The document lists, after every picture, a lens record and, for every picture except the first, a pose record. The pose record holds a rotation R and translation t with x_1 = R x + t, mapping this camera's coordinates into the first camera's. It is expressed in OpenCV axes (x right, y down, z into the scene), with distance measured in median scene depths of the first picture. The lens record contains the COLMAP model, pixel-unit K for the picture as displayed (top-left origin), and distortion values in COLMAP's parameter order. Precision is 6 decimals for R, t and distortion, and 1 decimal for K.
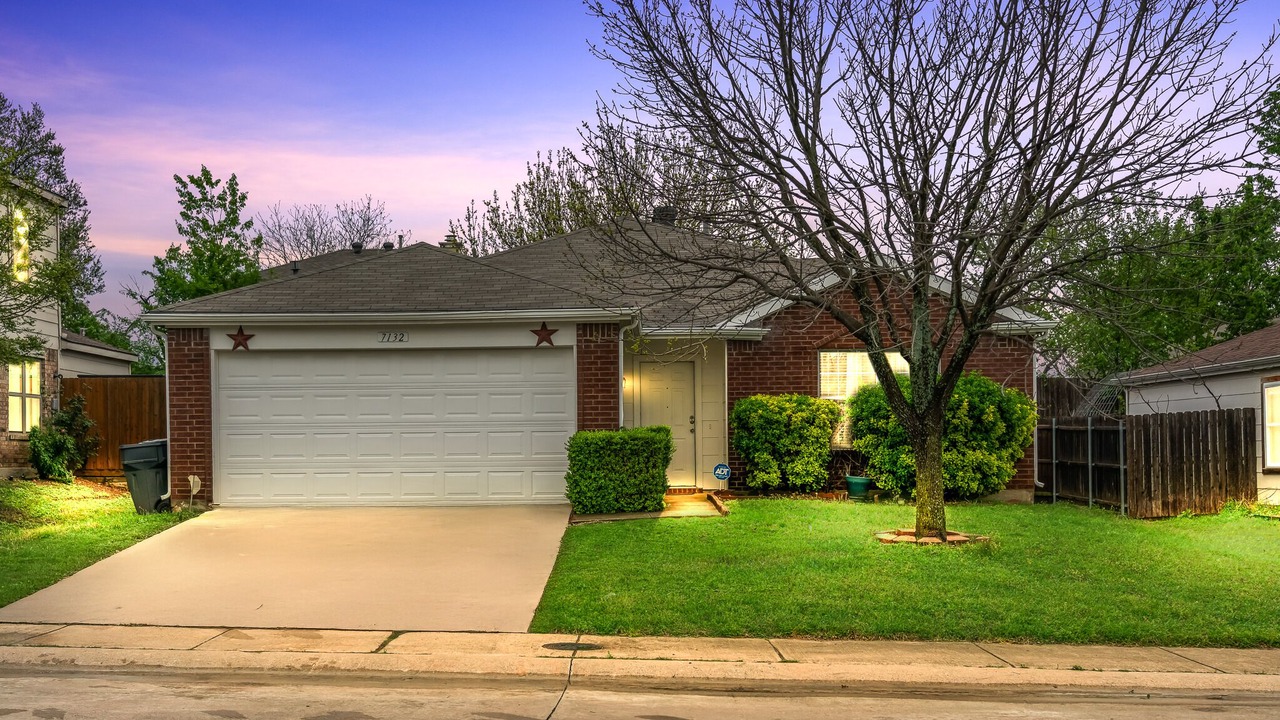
lens RADIAL K [[571.6, 0, 643.3], [0, 571.6, 385.8], [0, 0, 1]] dist [0.001386, -0.000025]
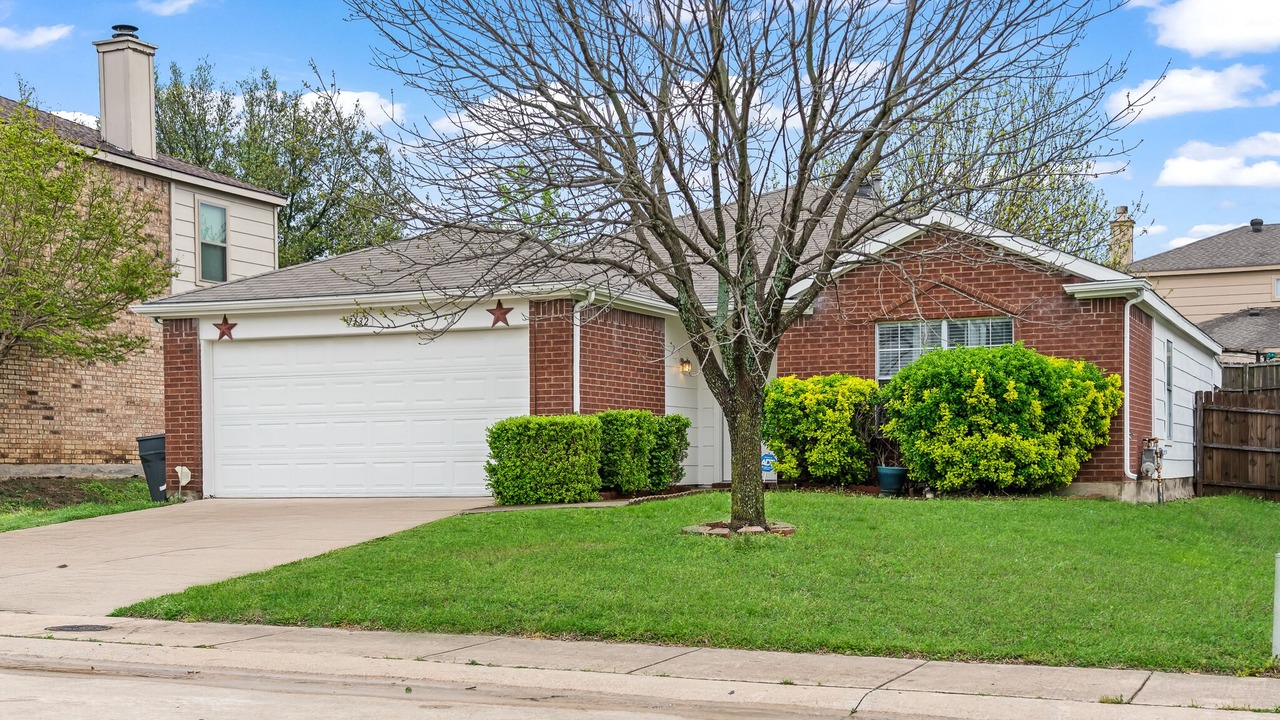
lens RADIAL K [[628.2, 0, 640.0], [0, 628.2, 376.3], [0, 0, 1]] dist [0.001436, 0.000103]
pose [[0.992762, -0.018977, -0.118589, 0.141715], [0.020213, 0.999753, 0.009228, 0.005939], [0.118384, -0.011558, 0.992901, 0.009090]]
